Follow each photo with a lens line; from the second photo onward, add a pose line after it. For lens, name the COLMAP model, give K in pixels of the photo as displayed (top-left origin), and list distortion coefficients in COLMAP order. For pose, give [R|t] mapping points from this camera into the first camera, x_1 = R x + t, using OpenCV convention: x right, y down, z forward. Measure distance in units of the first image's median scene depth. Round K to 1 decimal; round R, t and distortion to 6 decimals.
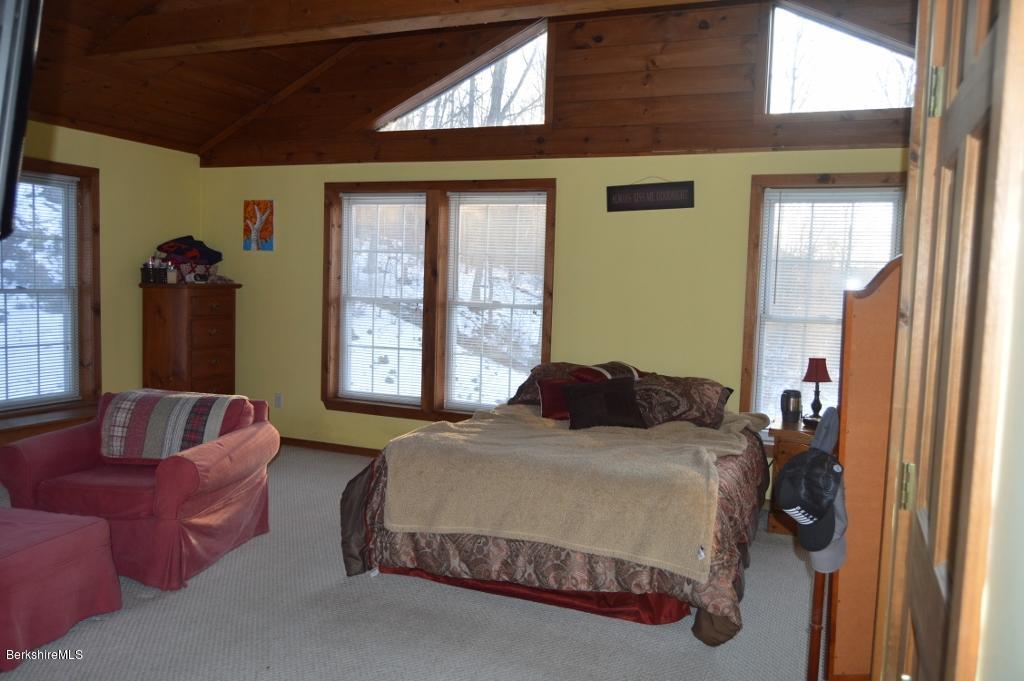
lens RADIAL K [[804.6, 0, 511.3], [0, 804.6, 340.9], [0, 0, 1]] dist [-0.012145, -0.003668]
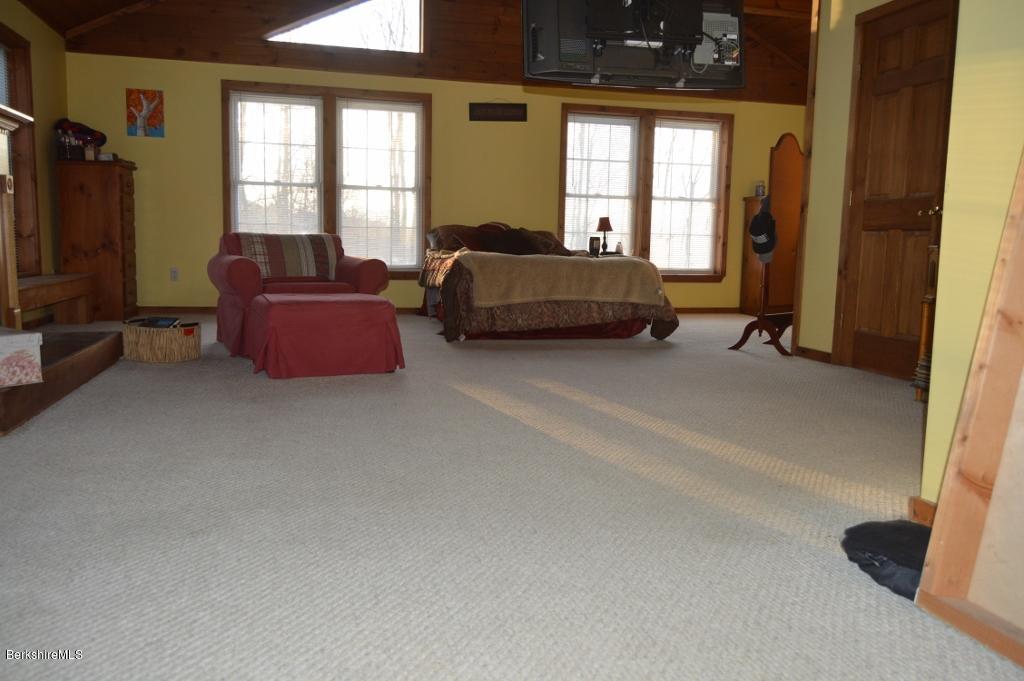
lens RADIAL K [[804.6, 0, 512.3], [0, 804.6, 341.5], [0, 0, 1]] dist [-0.012145, -0.003668]
pose [[0.800518, -0.087924, 0.592824, -0.653979], [0.046470, 0.995308, 0.084868, 0.106110], [-0.597504, -0.040390, 0.800848, -0.200572]]
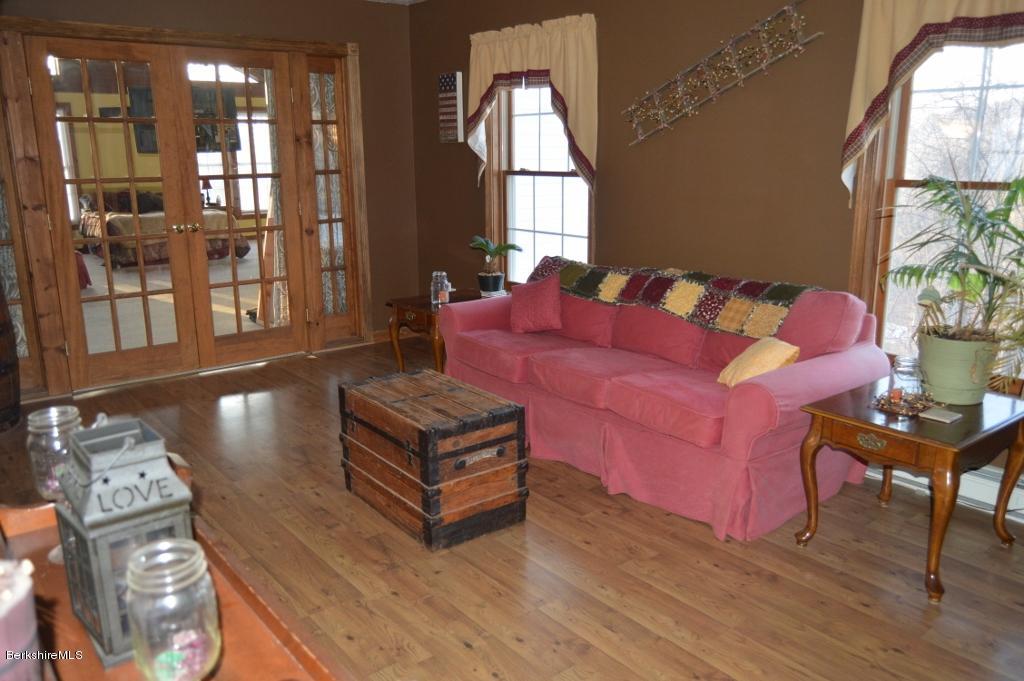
lens RADIAL K [[804.6, 0, 512.4], [0, 804.6, 341.1], [0, 0, 1]] dist [-0.012145, -0.003668]
pose [[0.486491, -0.236679, 0.841017, -1.174024], [0.083771, 0.970809, 0.224748, 0.024036], [-0.869660, -0.038885, 0.492117, -0.936361]]
